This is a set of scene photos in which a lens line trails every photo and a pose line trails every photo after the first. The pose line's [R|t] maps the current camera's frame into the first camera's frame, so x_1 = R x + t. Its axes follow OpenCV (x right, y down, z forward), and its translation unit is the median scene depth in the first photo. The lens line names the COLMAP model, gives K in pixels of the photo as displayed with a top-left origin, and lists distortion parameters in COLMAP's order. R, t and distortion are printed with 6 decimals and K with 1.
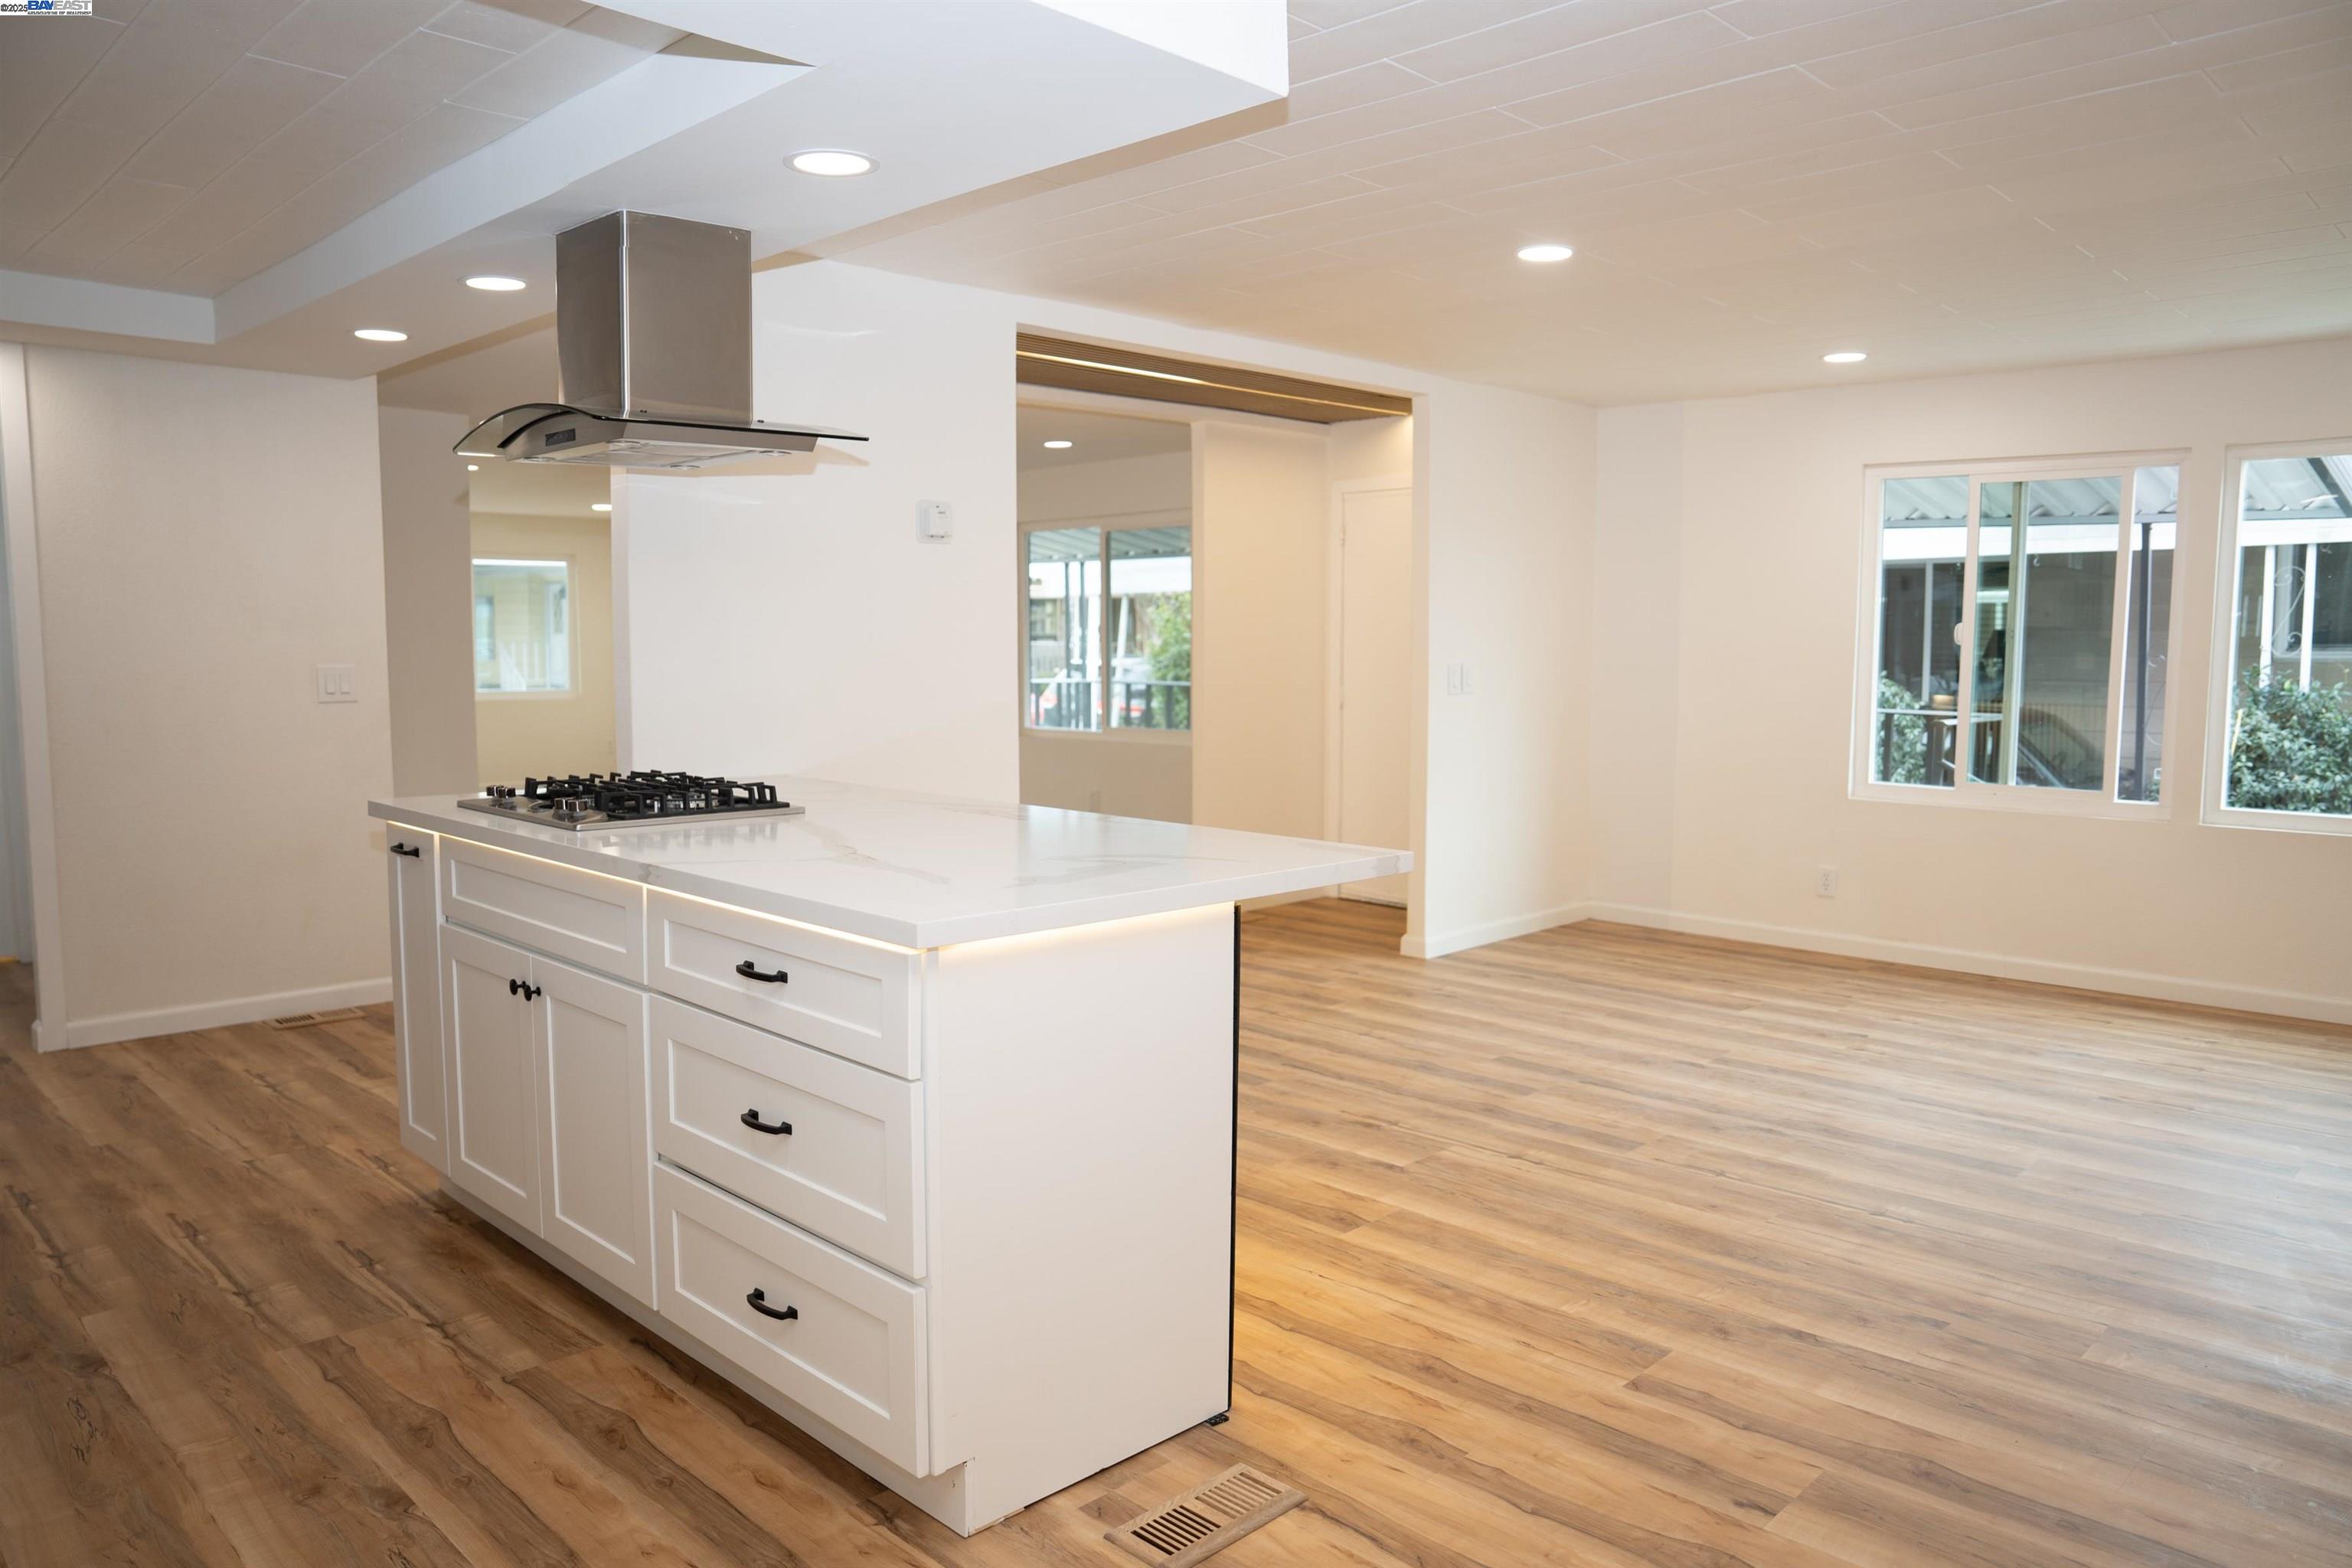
lens RADIAL K [[1596.2, 0, 1180.7], [0, 1596.2, 787.1], [0, 0, 1]] dist [-0.077800, 0.052428]
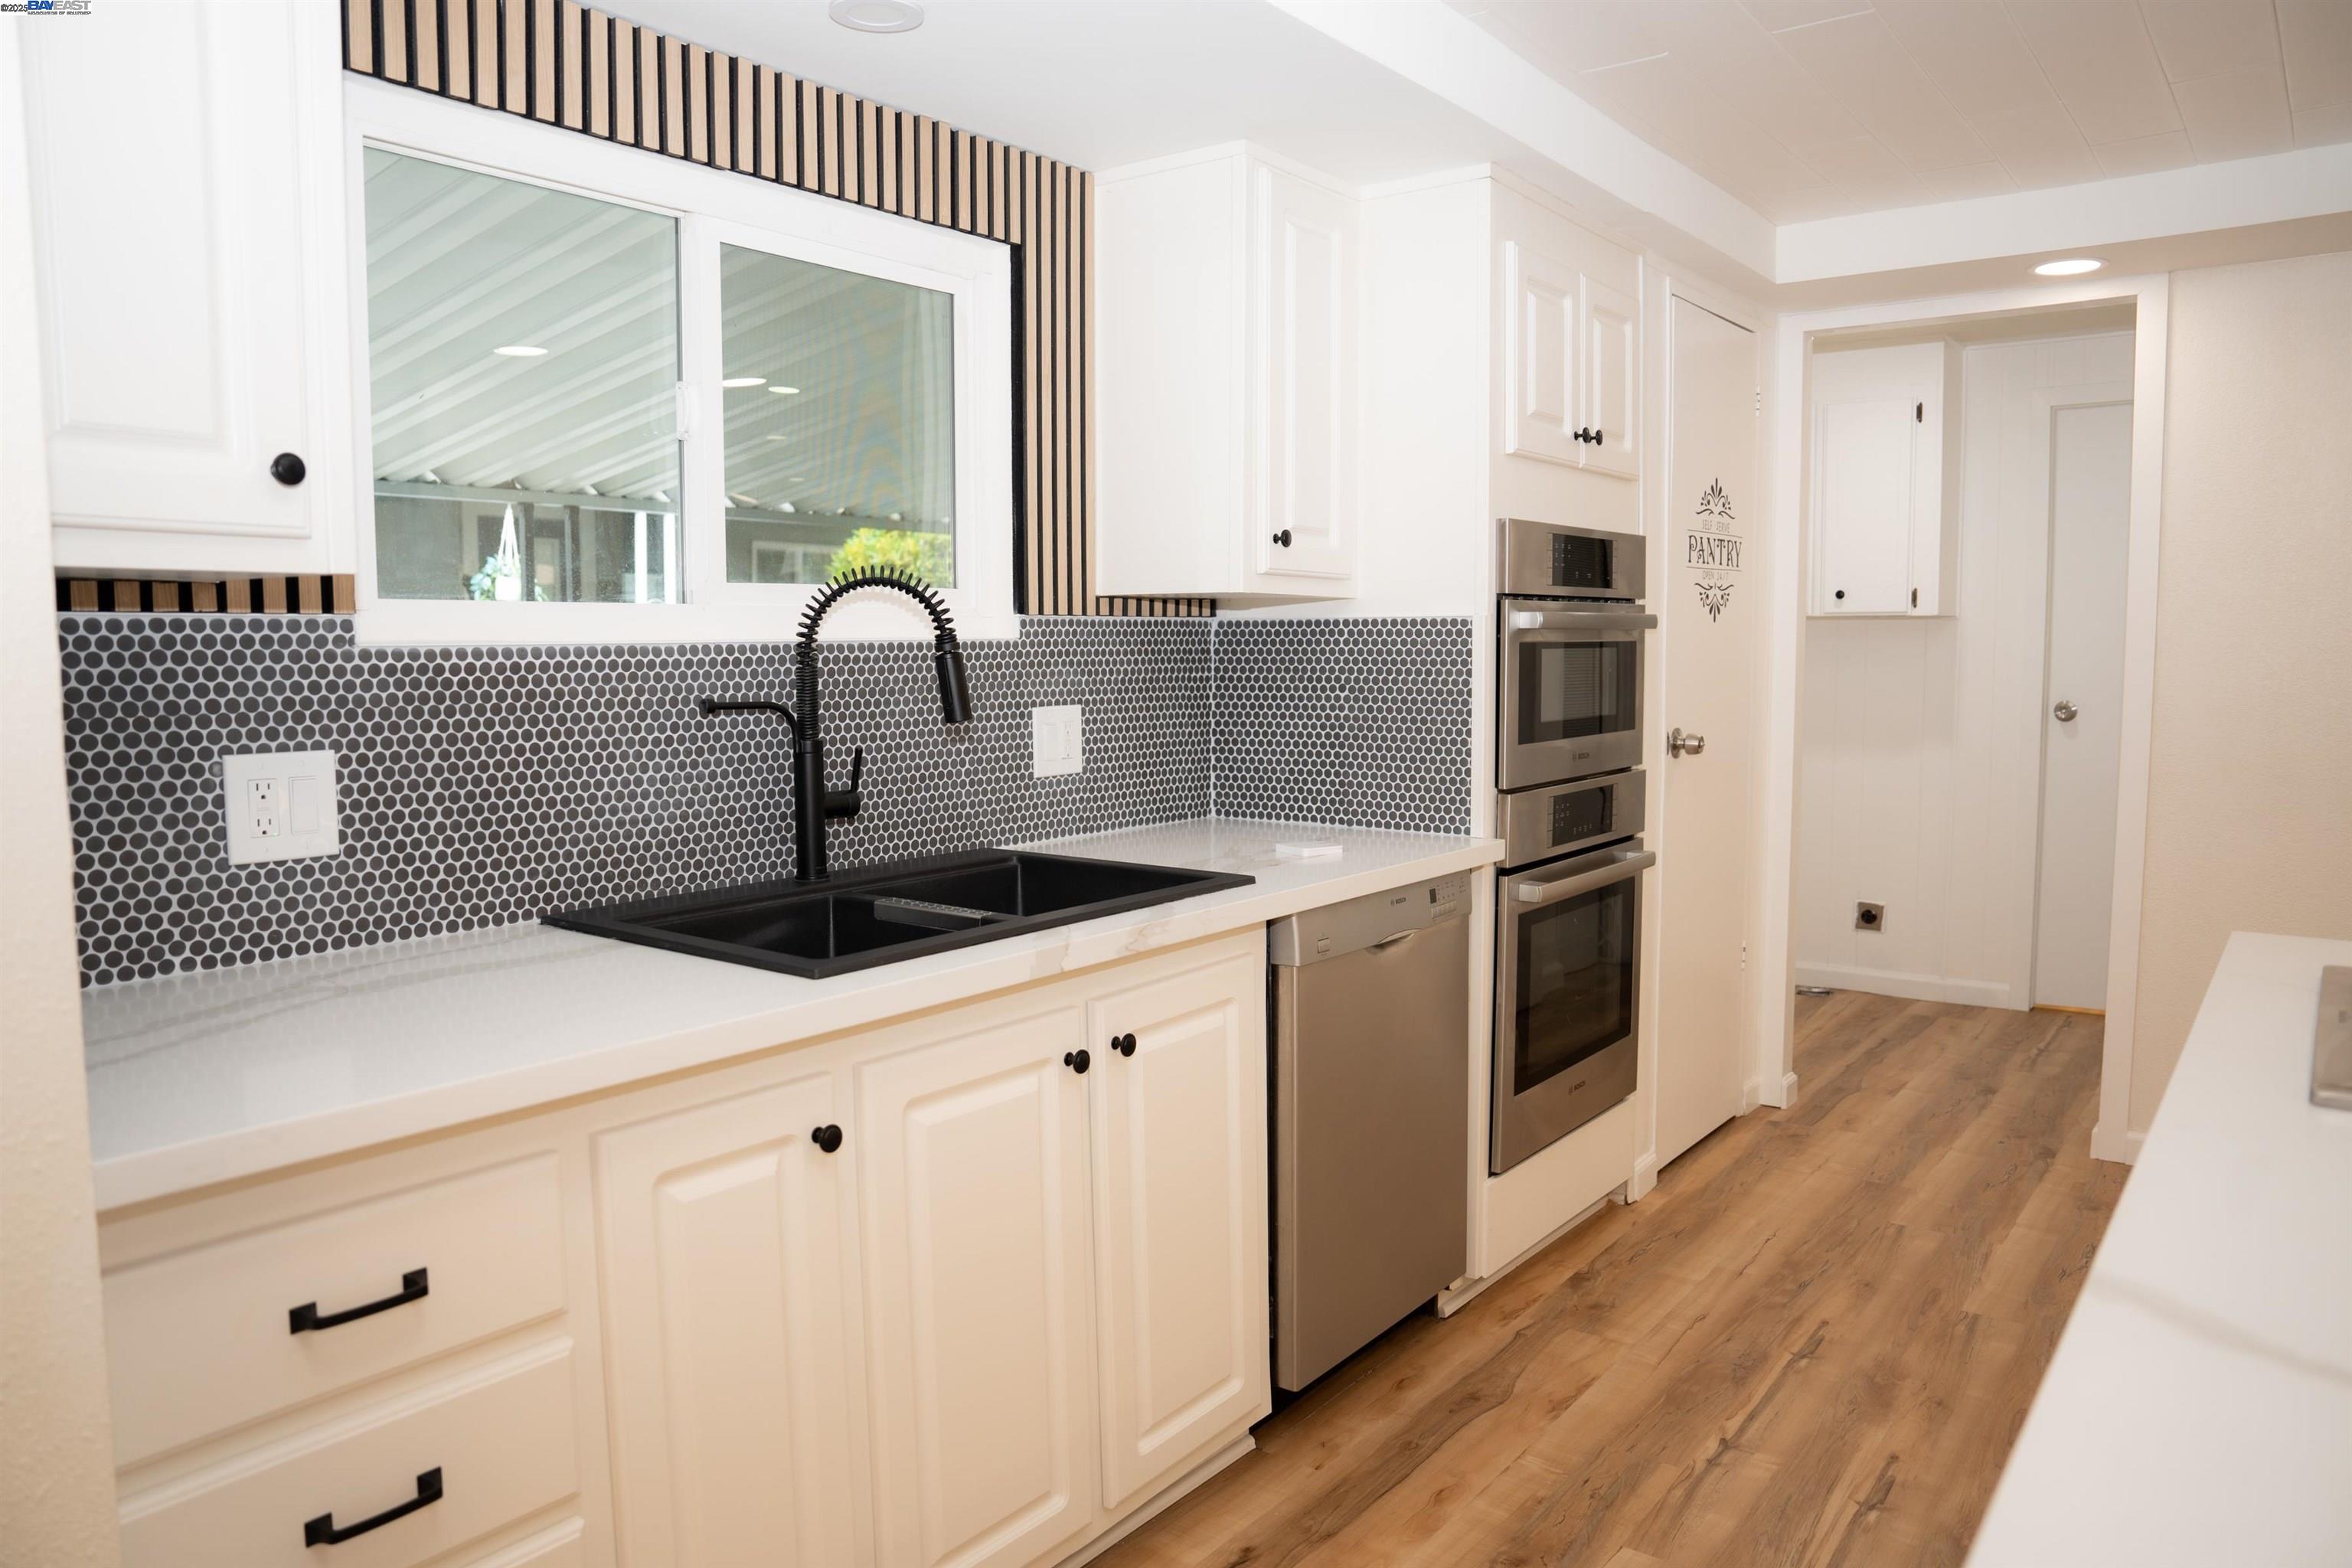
lens RADIAL K [[1596.2, 0, 1174.8], [0, 1596.2, 782.7], [0, 0, 1]] dist [-0.077800, 0.052428]
pose [[0.123243, 0.085544, -0.988683, -0.009705], [-0.085759, 0.993469, 0.075268, -0.056371], [0.988664, 0.075512, 0.129774, 0.542095]]
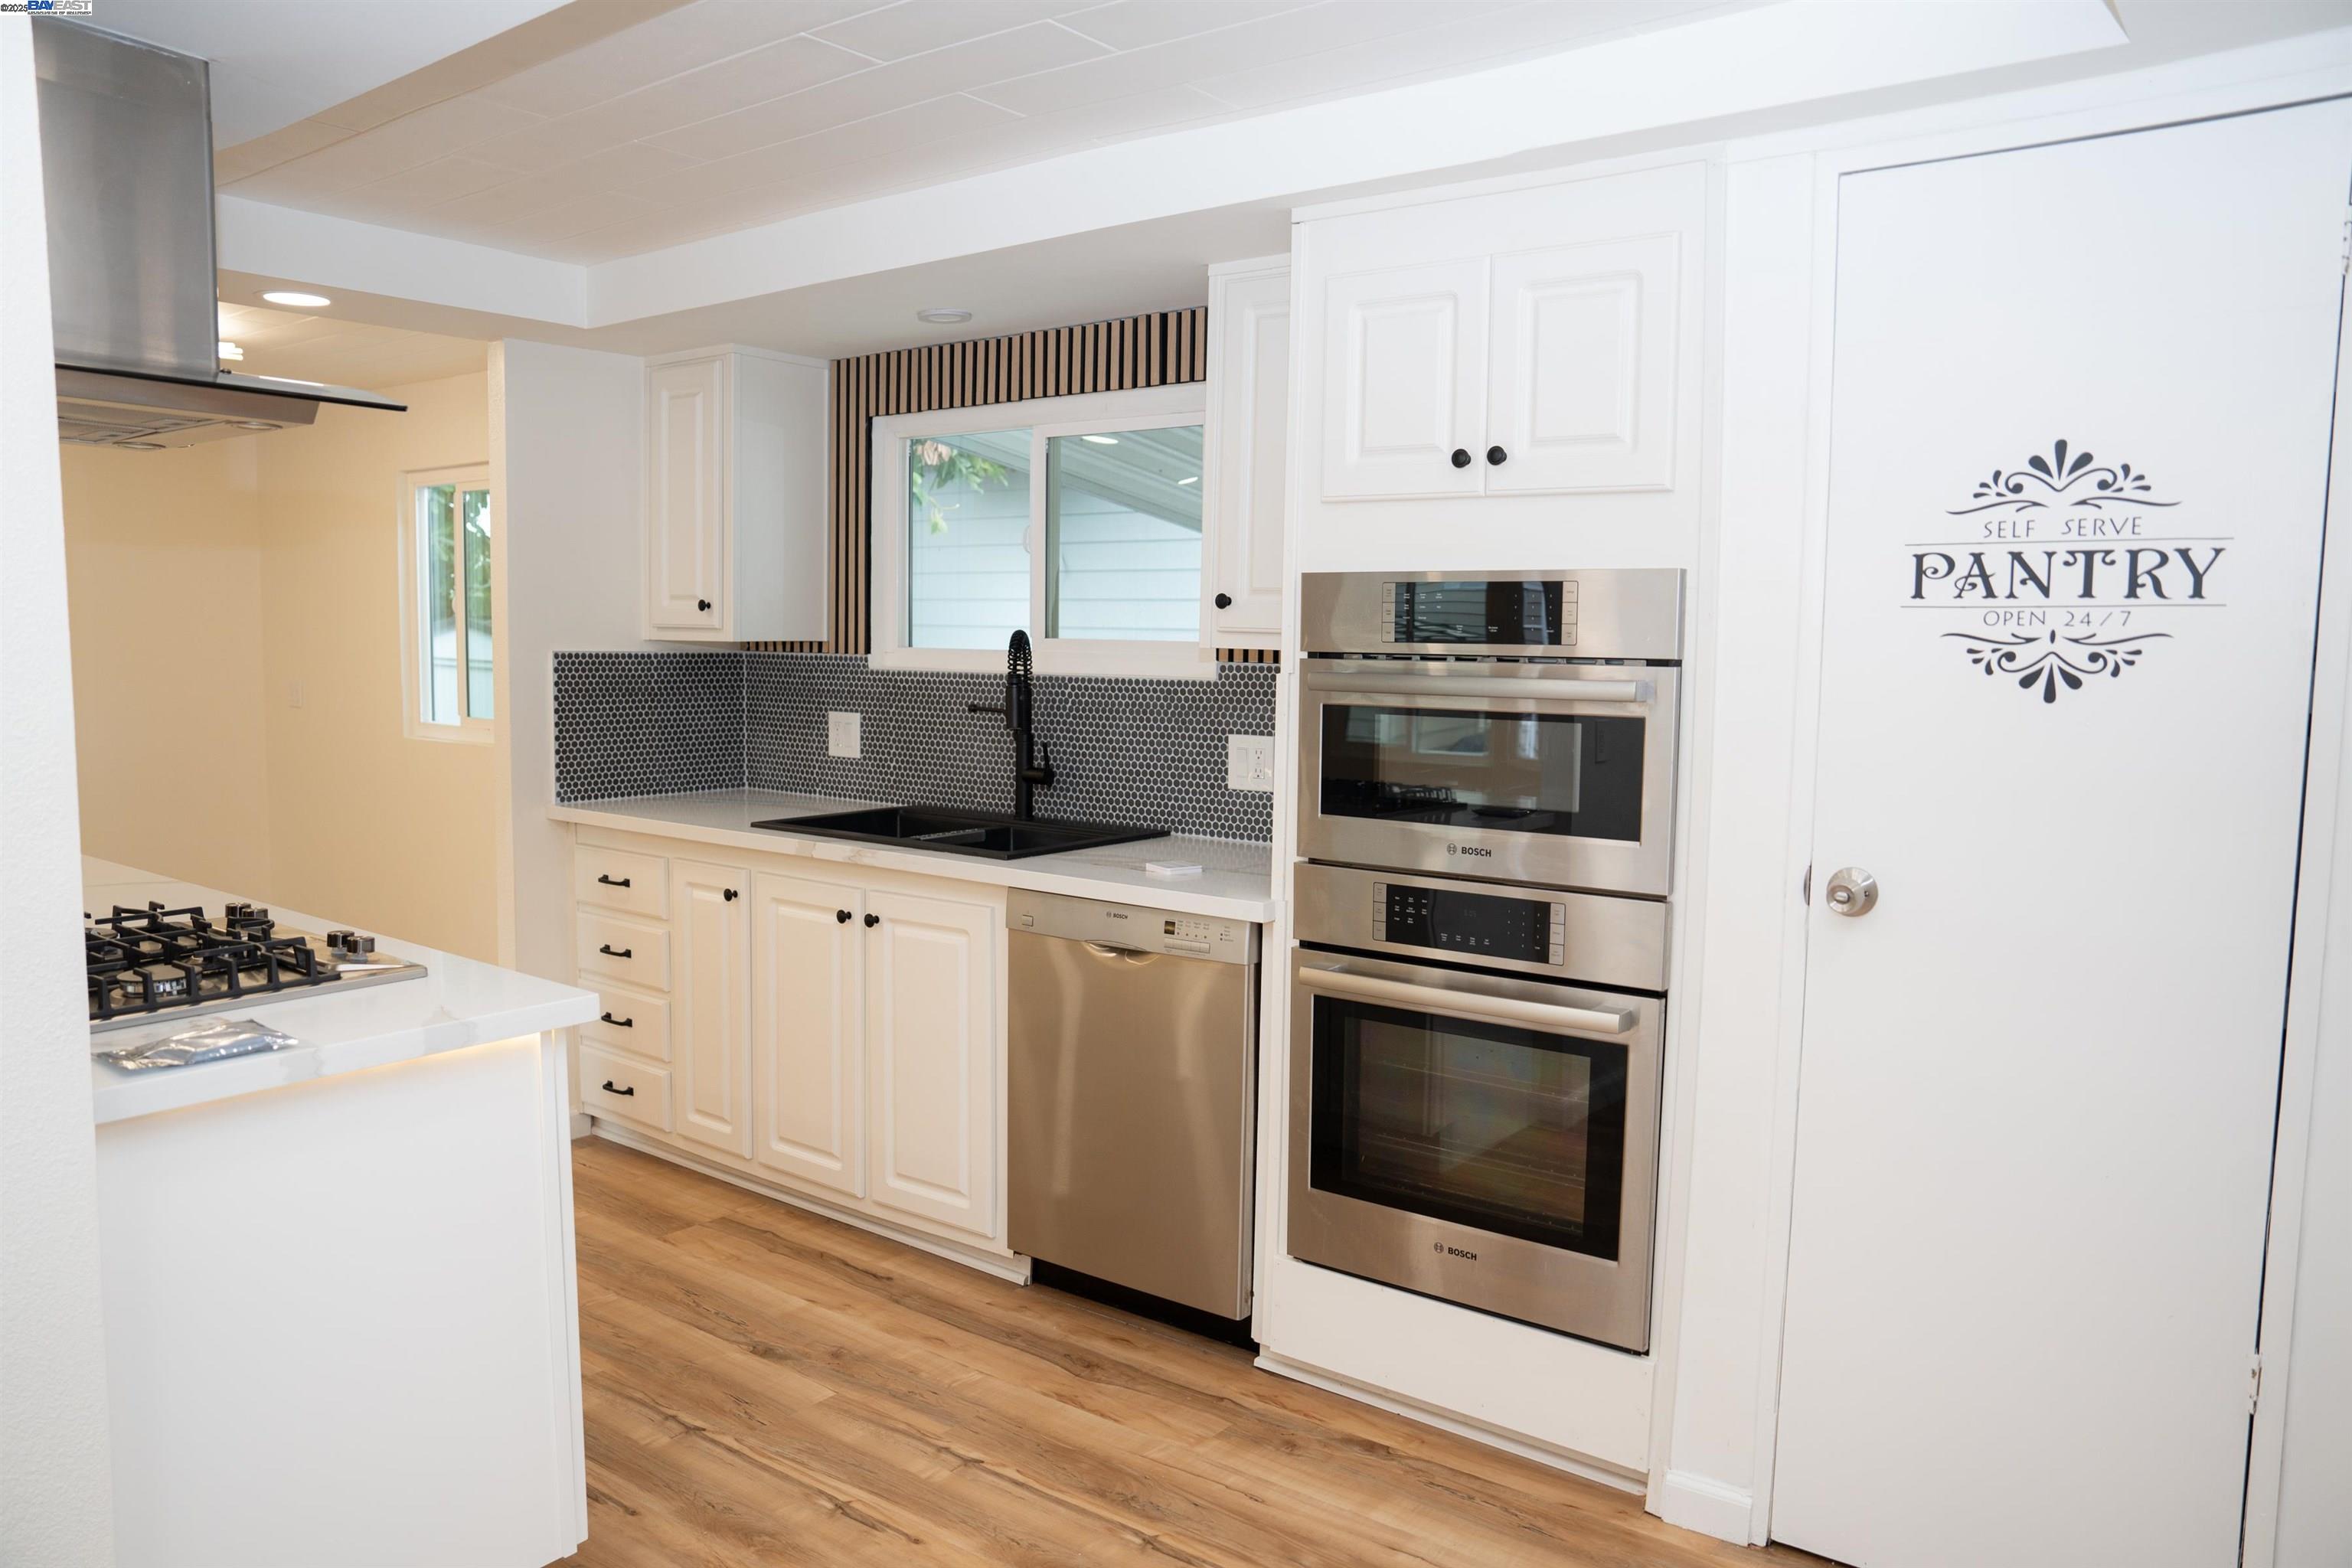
lens RADIAL K [[1596.2, 0, 1176.0], [0, 1596.2, 781.5], [0, 0, 1]] dist [-0.077800, 0.052428]
pose [[-0.990416, -0.004647, -0.138038, -0.646669], [-0.030250, 0.982467, 0.183967, -0.187451], [0.134763, 0.186379, -0.973191, 1.590201]]
